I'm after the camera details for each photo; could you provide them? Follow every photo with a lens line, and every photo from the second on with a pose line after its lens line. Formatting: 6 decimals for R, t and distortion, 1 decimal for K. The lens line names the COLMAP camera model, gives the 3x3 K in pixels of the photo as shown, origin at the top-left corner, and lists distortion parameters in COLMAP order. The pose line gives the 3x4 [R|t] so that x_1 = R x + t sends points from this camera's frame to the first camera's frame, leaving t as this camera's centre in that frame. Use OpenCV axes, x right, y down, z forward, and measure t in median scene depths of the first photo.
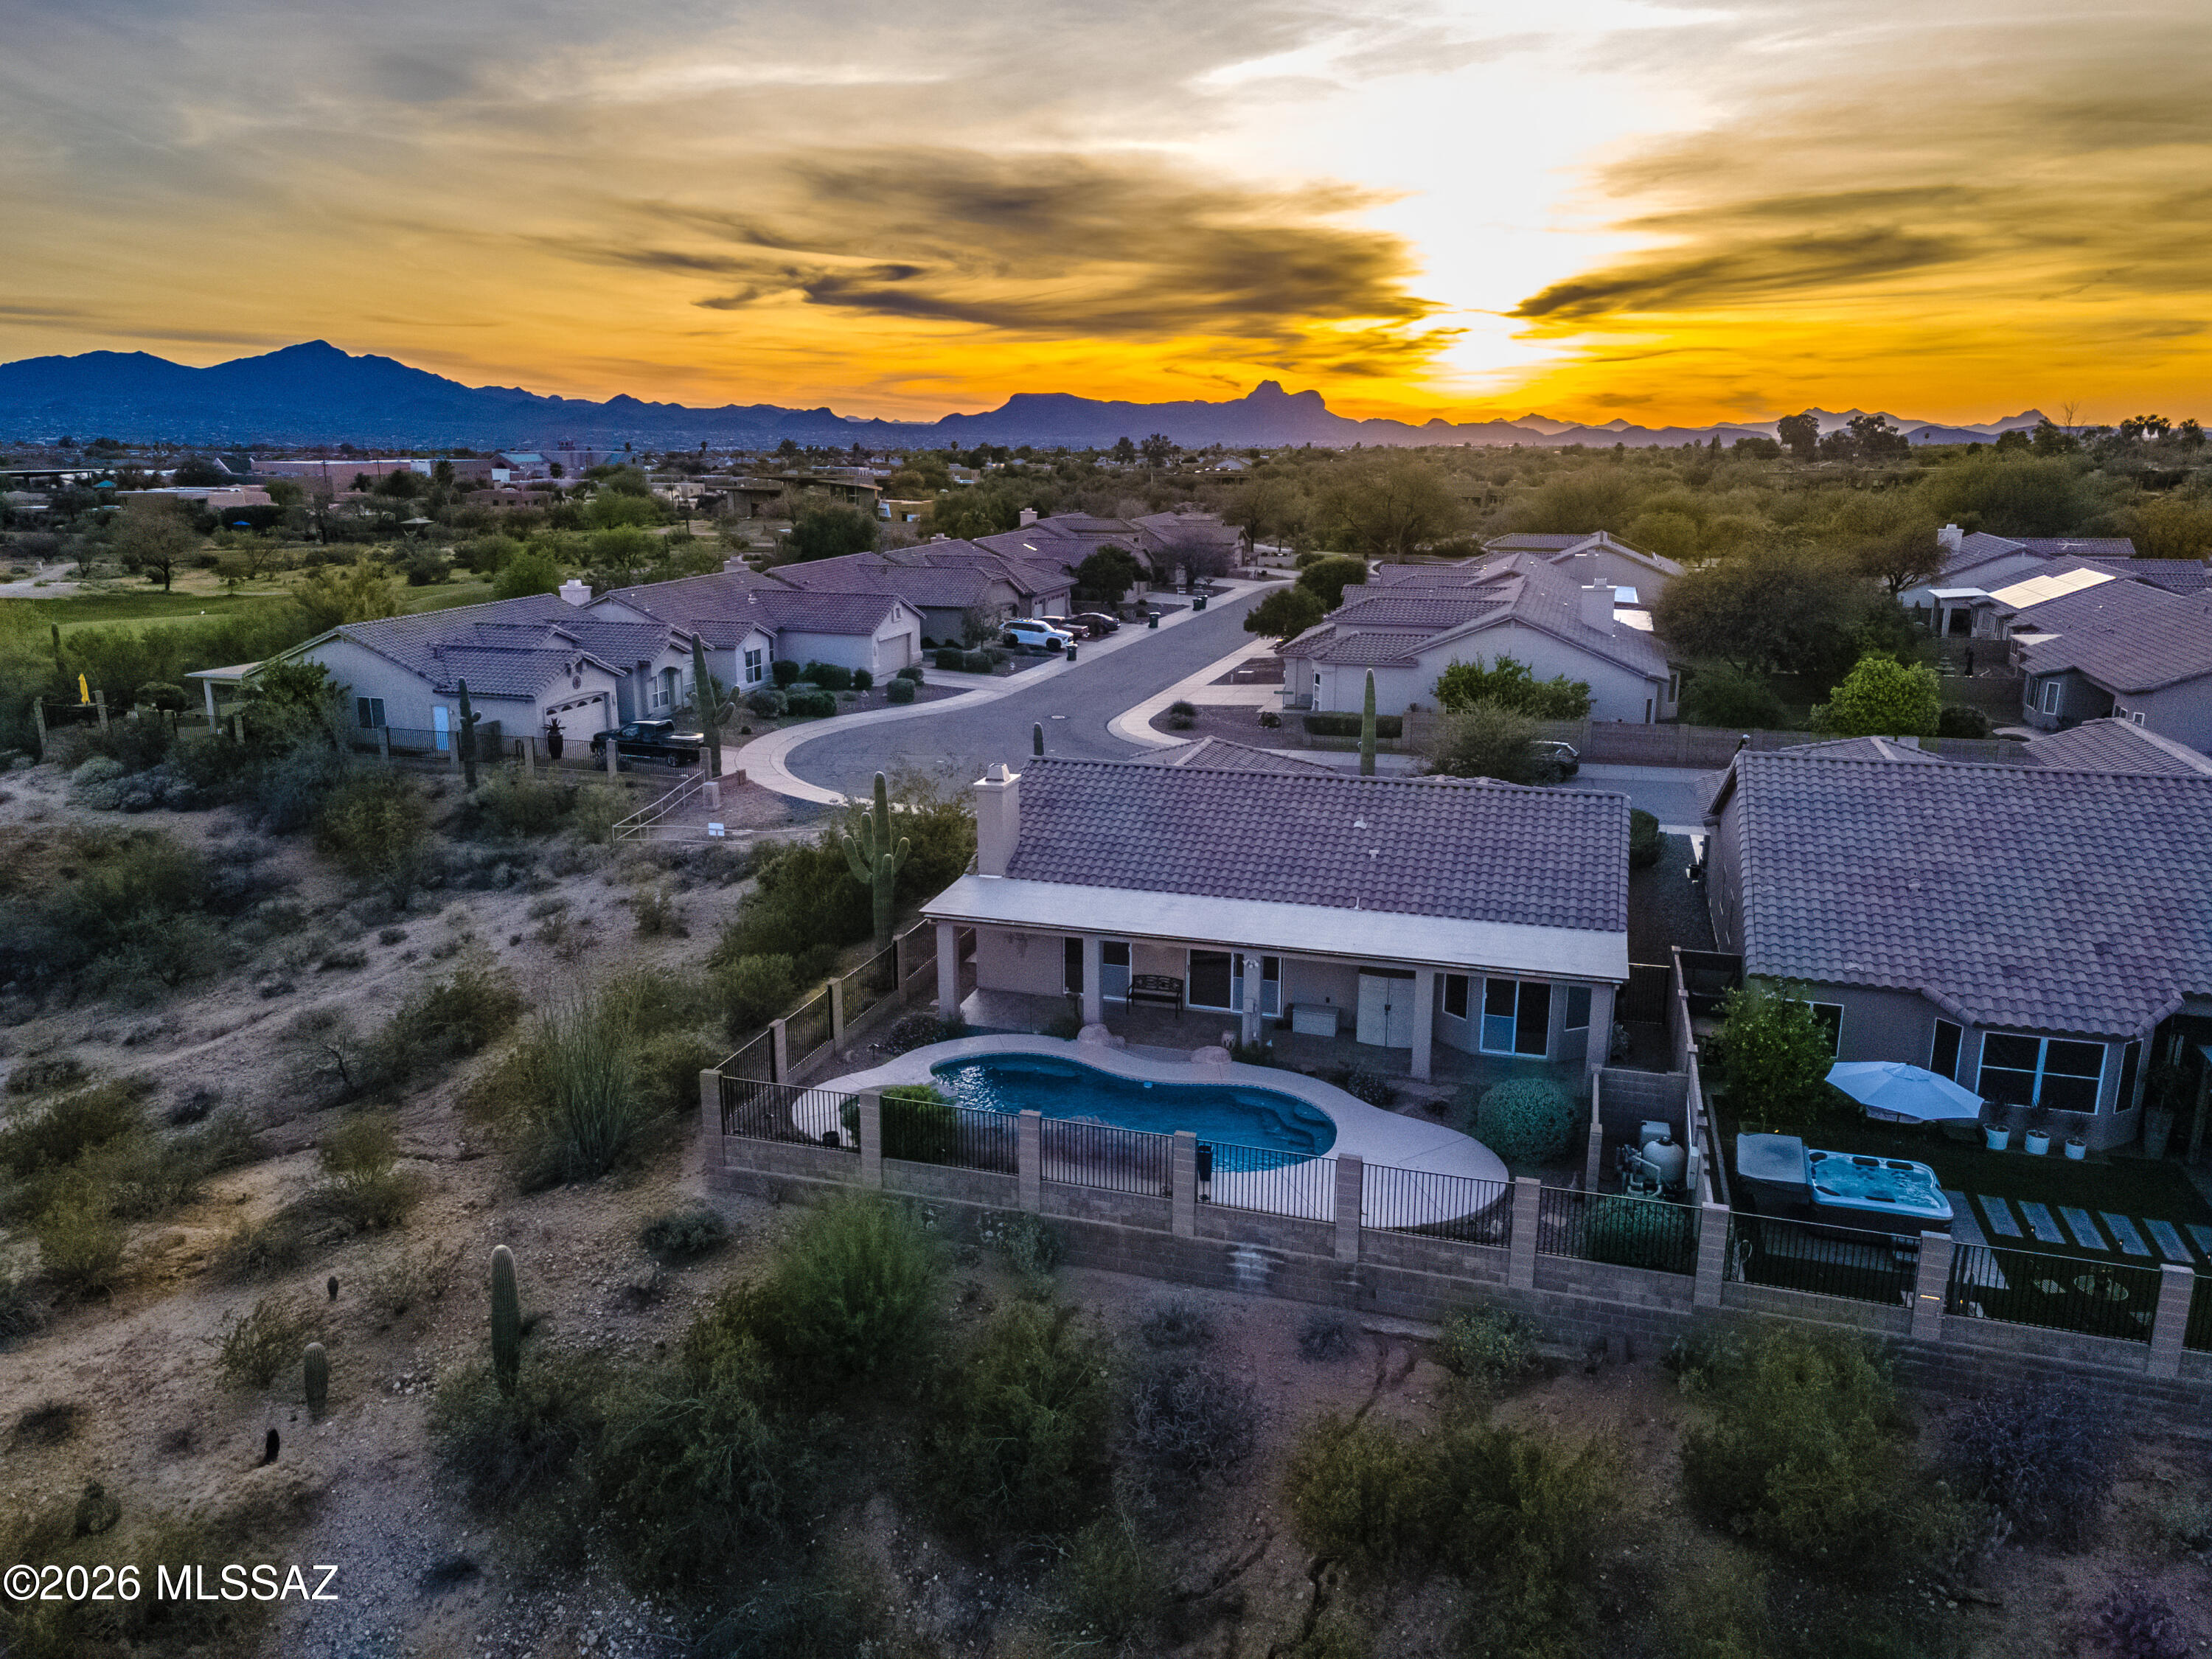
lens RADIAL K [[1609.0, 0, 1097.8], [0, 1609.0, 831.1], [0, 0, 1]] dist [0.037324, 0.011636]
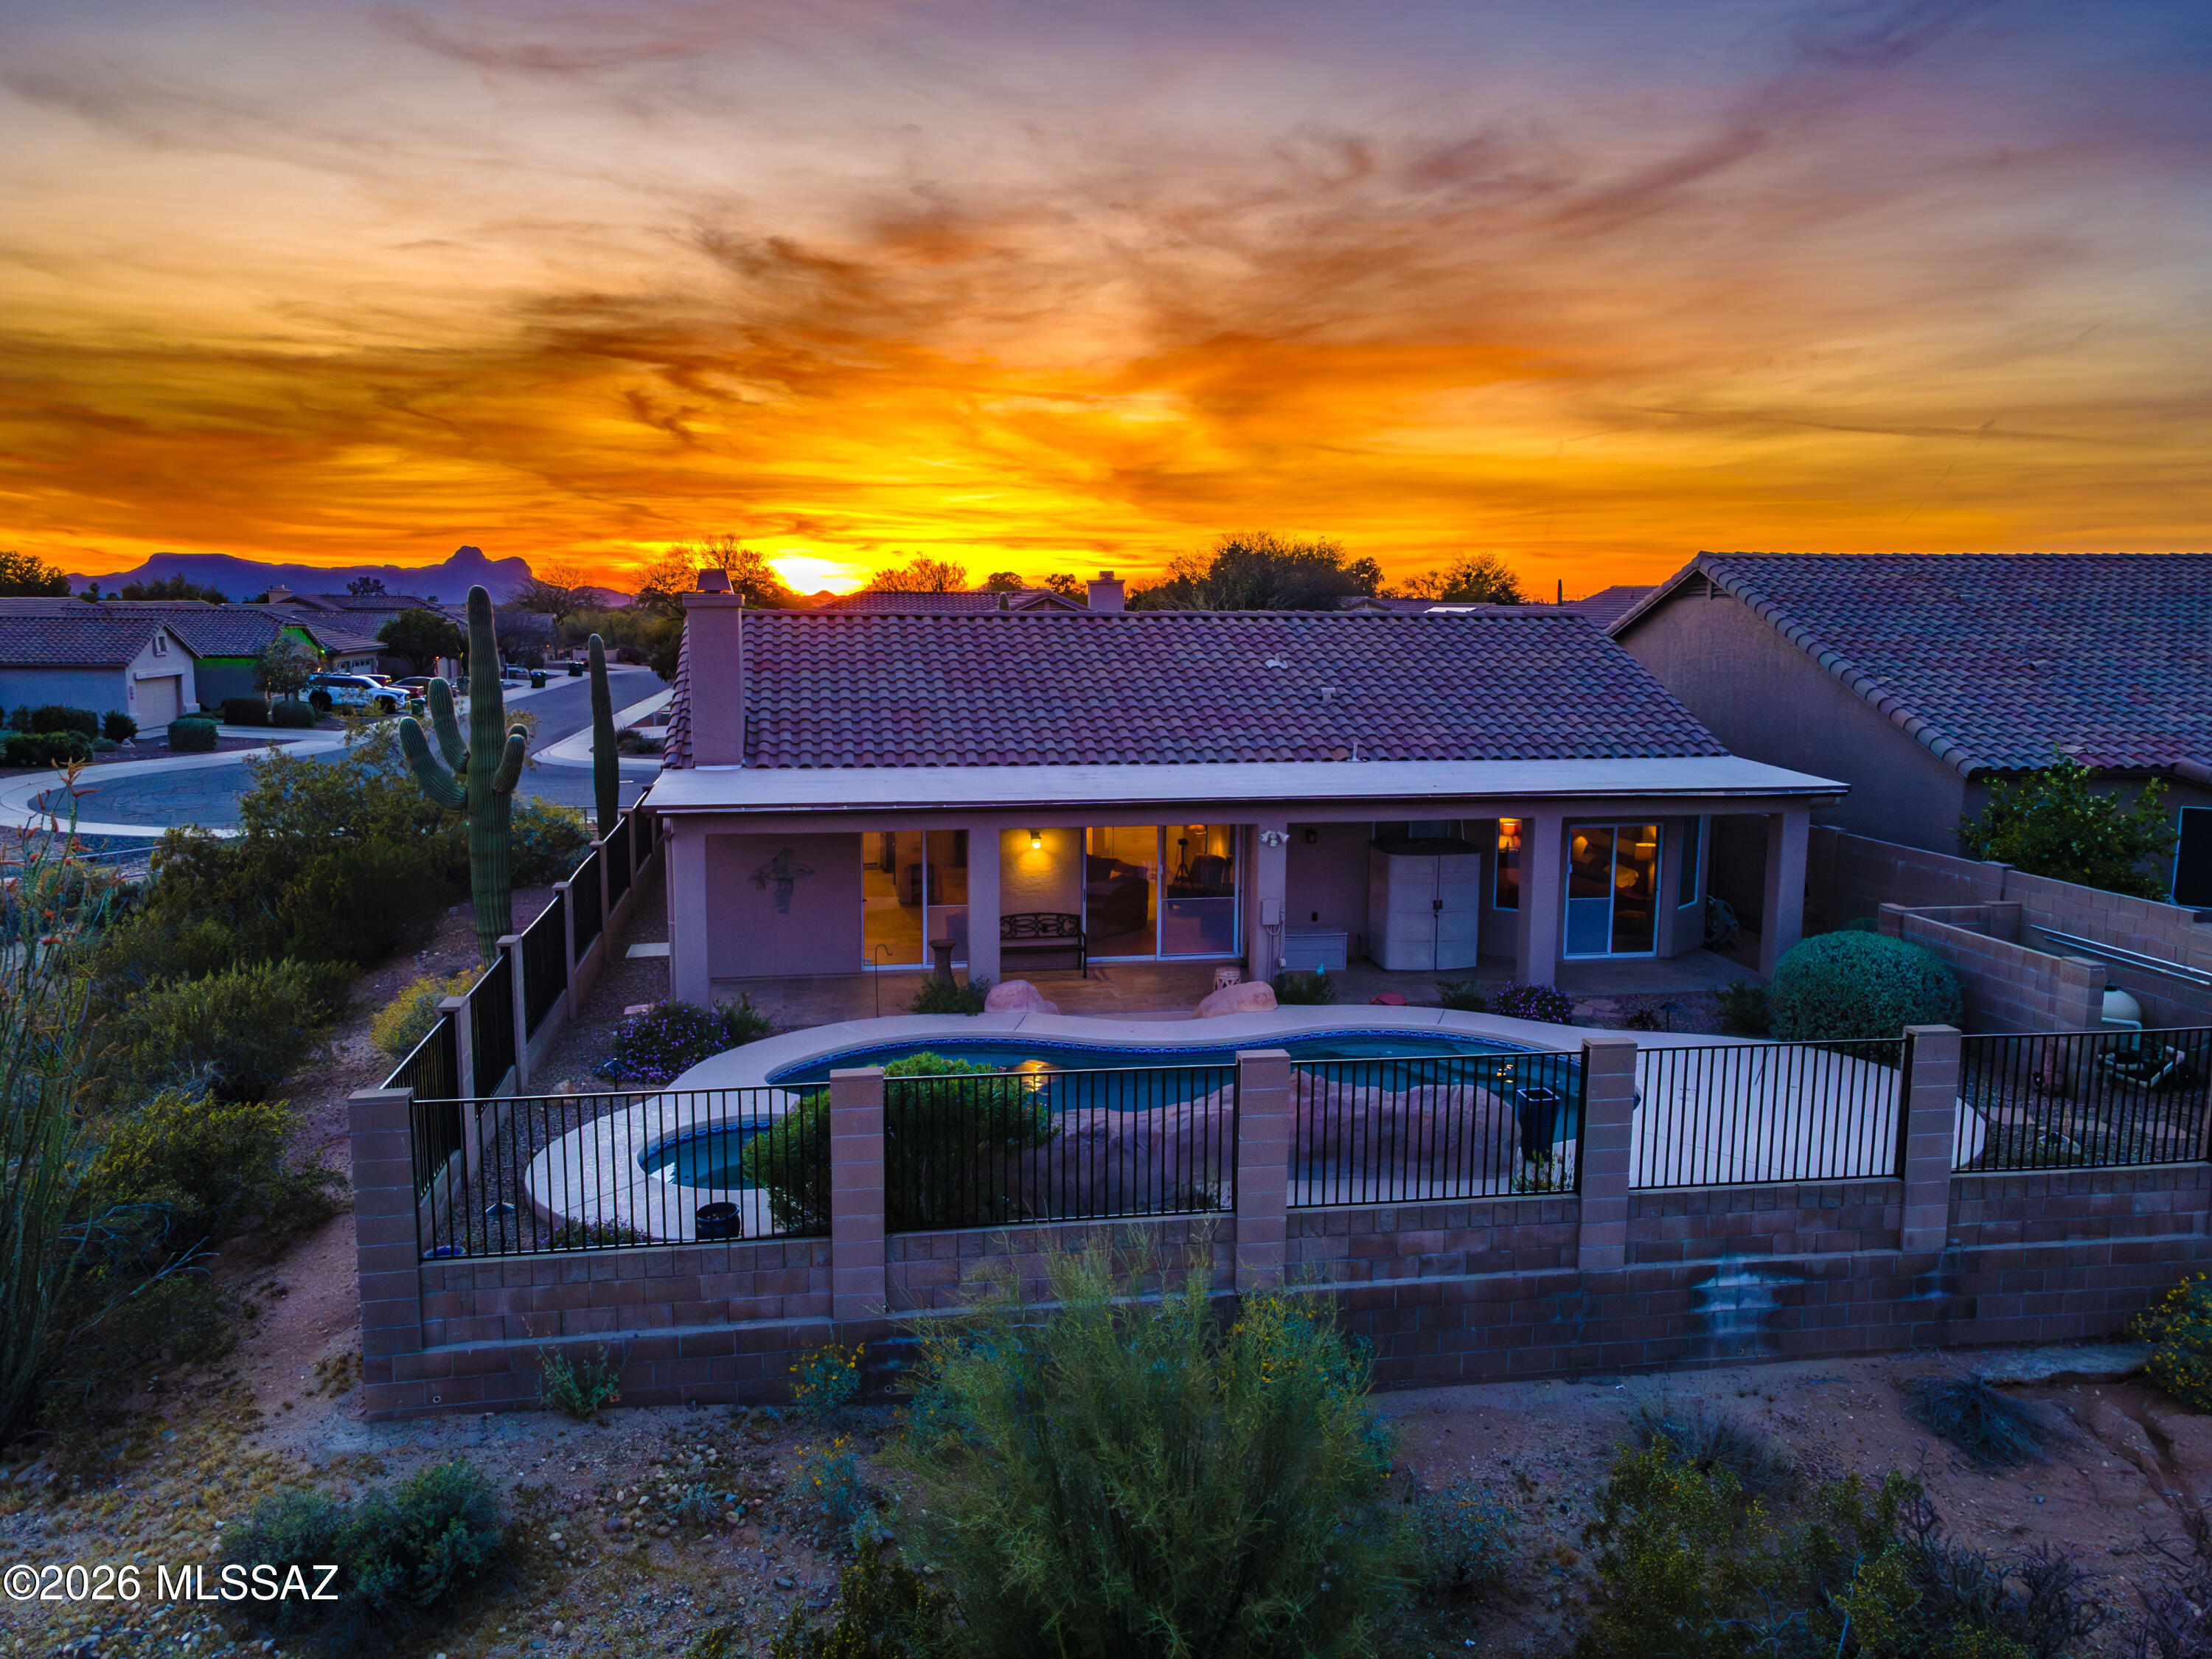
lens RADIAL K [[1609.0, 0, 1111.2], [0, 1609.0, 838.0], [0, 0, 1]] dist [0.037324, 0.011636]
pose [[0.891038, -0.063583, 0.449455, -0.262254], [0.104954, 0.992169, -0.067712, 0.137330], [-0.441630, 0.107506, 0.890733, 0.603187]]
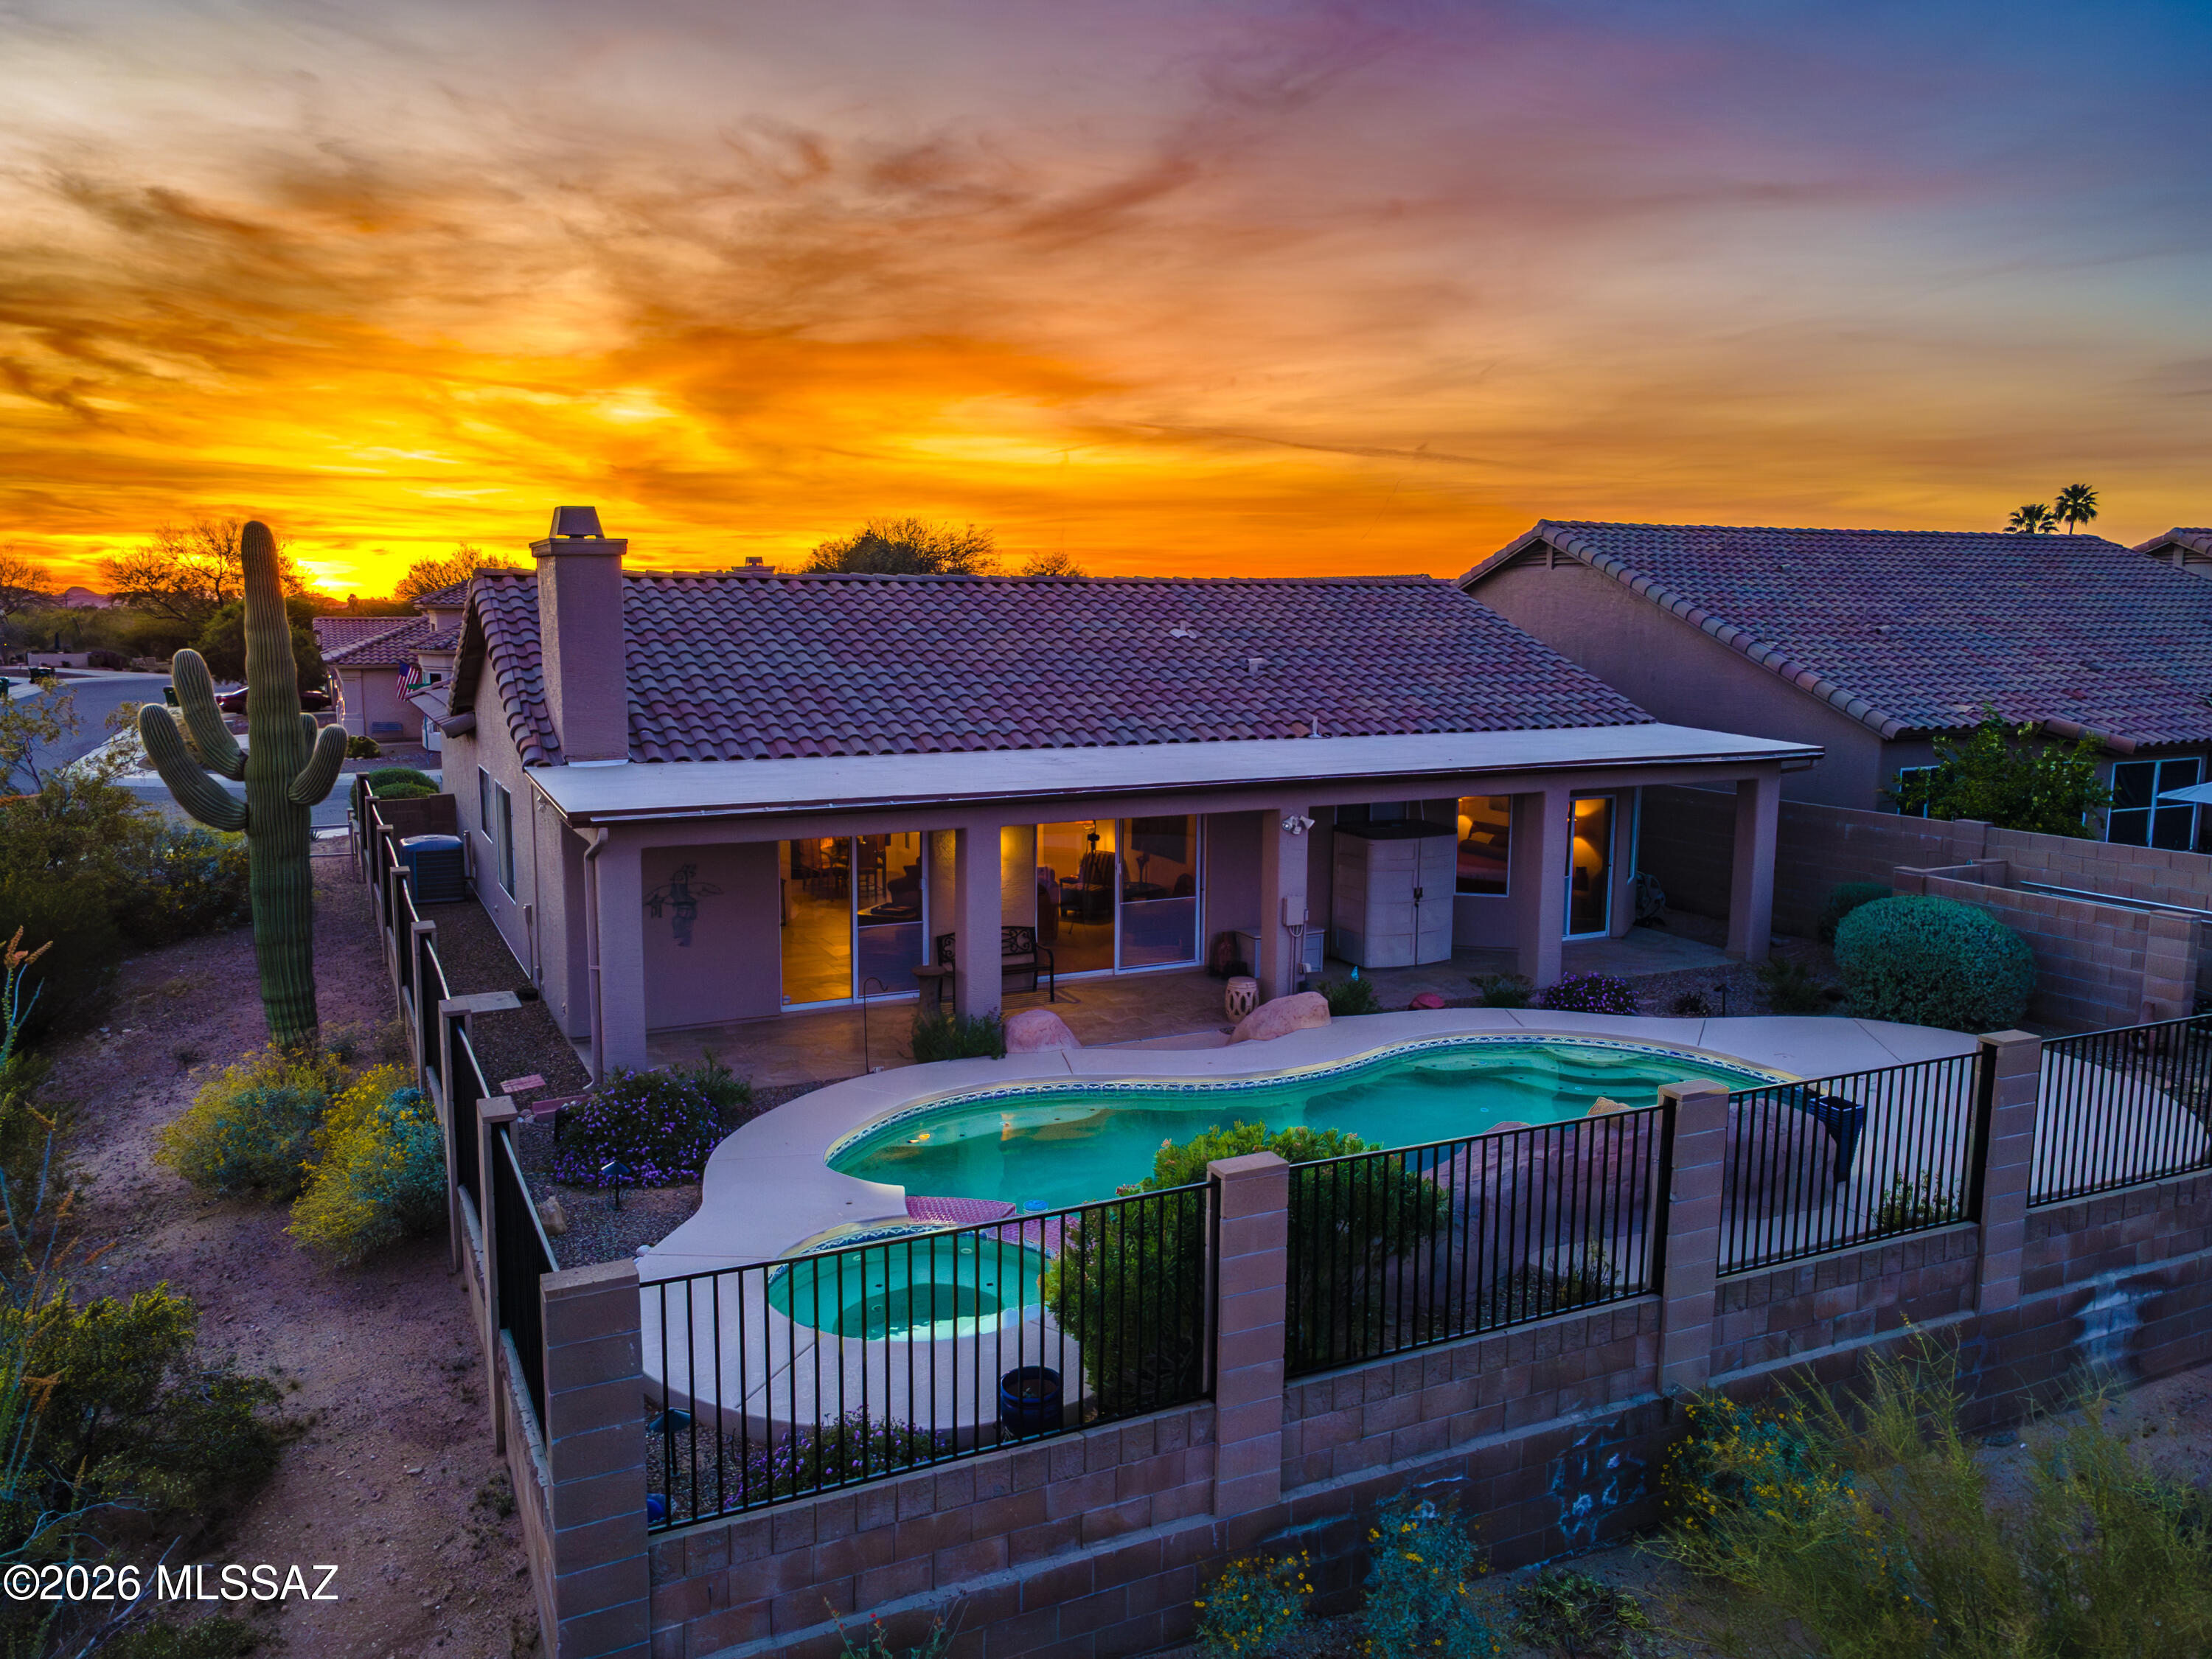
lens RADIAL K [[1609.0, 0, 1098.9], [0, 1609.0, 830.8], [0, 0, 1]] dist [0.037324, 0.011636]
pose [[0.725783, -0.094864, 0.681351, -0.349624], [0.161546, 0.986253, -0.034765, 0.109085], [-0.668687, 0.135301, 0.731131, 0.799924]]
